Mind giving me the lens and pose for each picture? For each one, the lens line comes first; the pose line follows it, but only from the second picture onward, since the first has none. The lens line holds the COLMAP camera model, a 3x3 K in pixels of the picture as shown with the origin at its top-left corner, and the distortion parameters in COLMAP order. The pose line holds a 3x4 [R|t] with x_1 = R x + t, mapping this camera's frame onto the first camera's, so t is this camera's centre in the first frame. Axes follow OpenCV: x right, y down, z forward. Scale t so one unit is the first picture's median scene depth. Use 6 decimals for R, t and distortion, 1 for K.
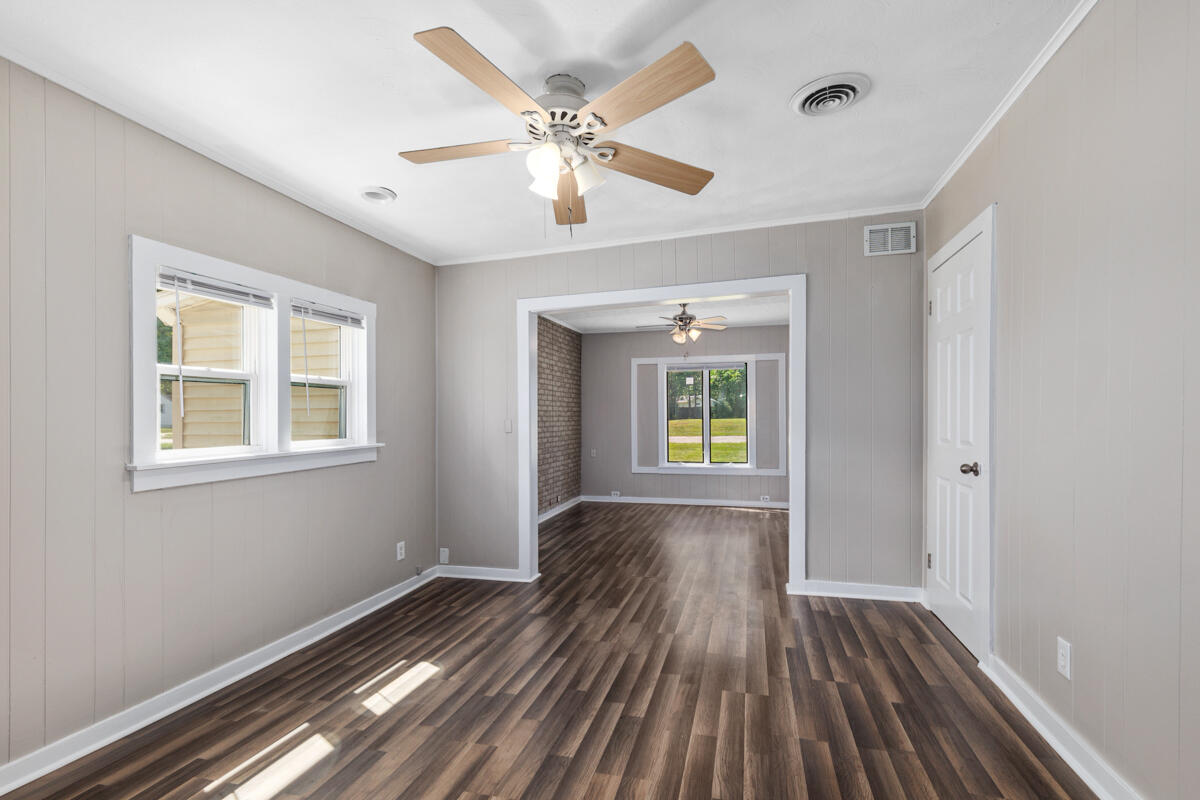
lens RADIAL K [[564.0, 0, 592.9], [0, 564.0, 419.9], [0, 0, 1]] dist [0.005599, -0.000087]
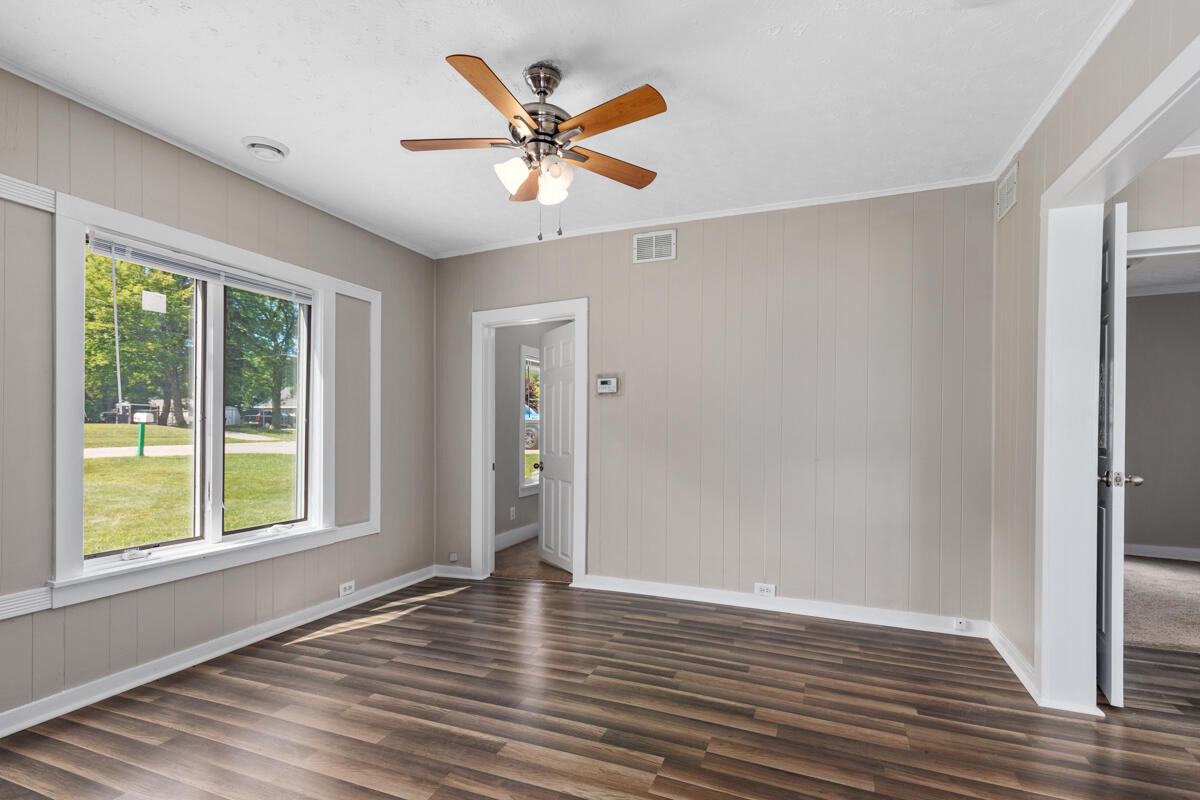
lens RADIAL K [[547.6, 0, 623.8], [0, 547.6, 433.6], [0, 0, 1]] dist [0.004755, -0.002137]
pose [[0.080232, -0.004690, 0.996765, -0.333915], [-0.006661, 0.999964, 0.005242, 0.013794], [-0.996754, -0.007060, 0.080198, 1.766847]]
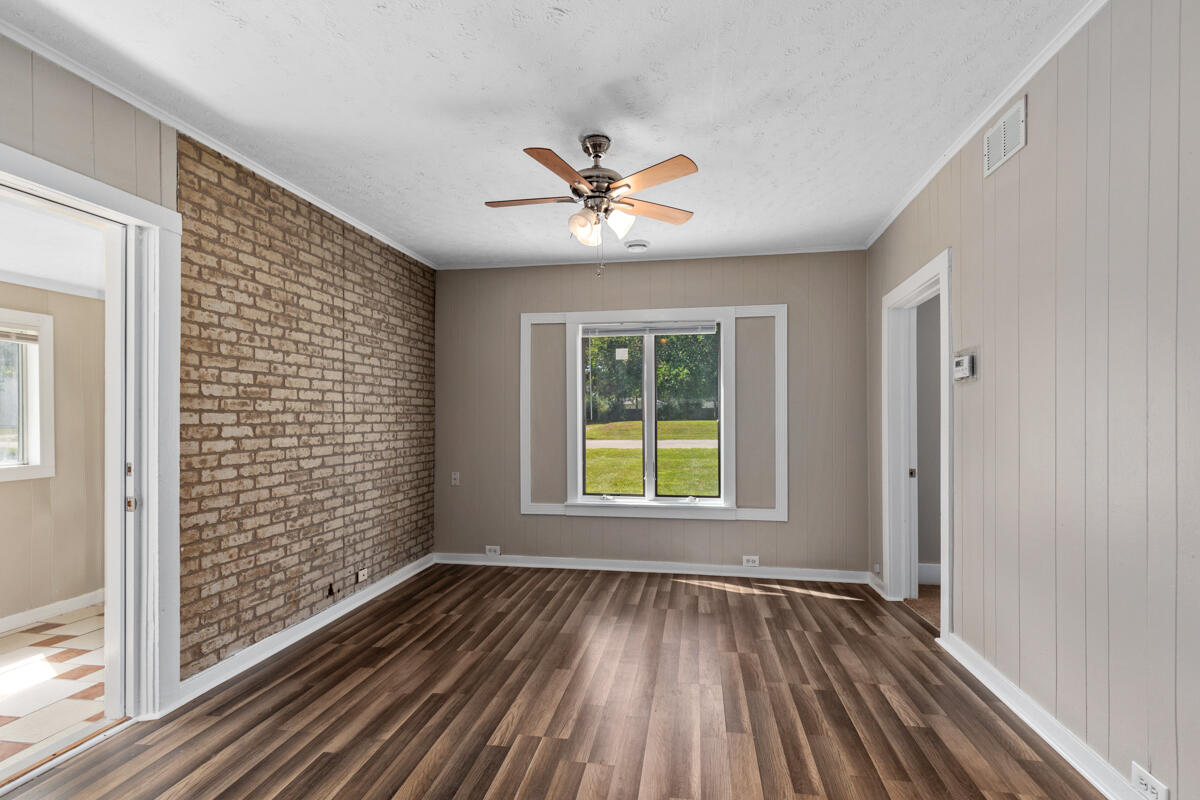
lens RADIAL K [[547.6, 0, 607.4], [0, 547.6, 418.1], [0, 0, 1]] dist [0.004755, -0.002137]
pose [[0.993474, 0.004413, 0.113970, 0.236342], [-0.003857, 0.999980, -0.005102, -0.001070], [-0.113991, 0.004629, 0.993471, 1.123950]]
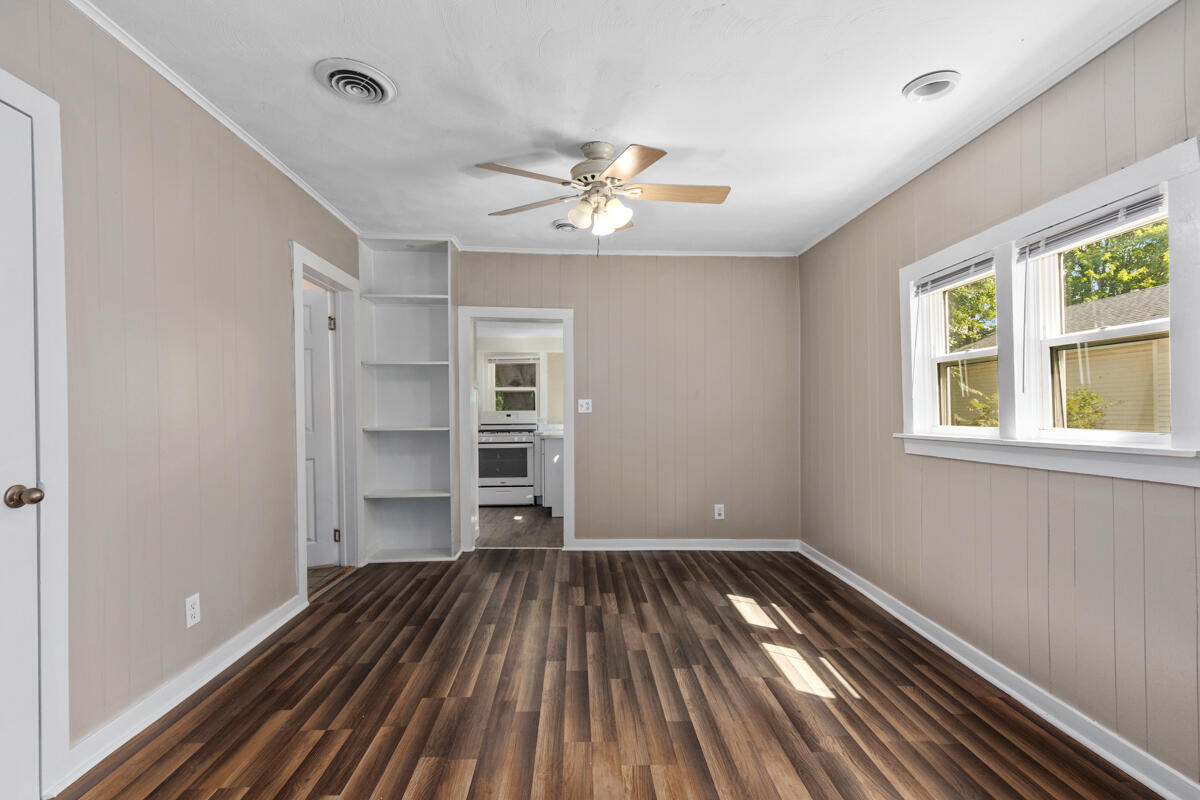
lens RADIAL K [[547.6, 0, 608.8], [0, 547.6, 407.1], [0, 0, 1]] dist [0.004755, -0.002137]
pose [[-0.944307, 0.015049, -0.328722, 0.238772], [0.015291, 0.999881, 0.001848, 0.000312], [0.328711, -0.003281, -0.944425, 1.517936]]
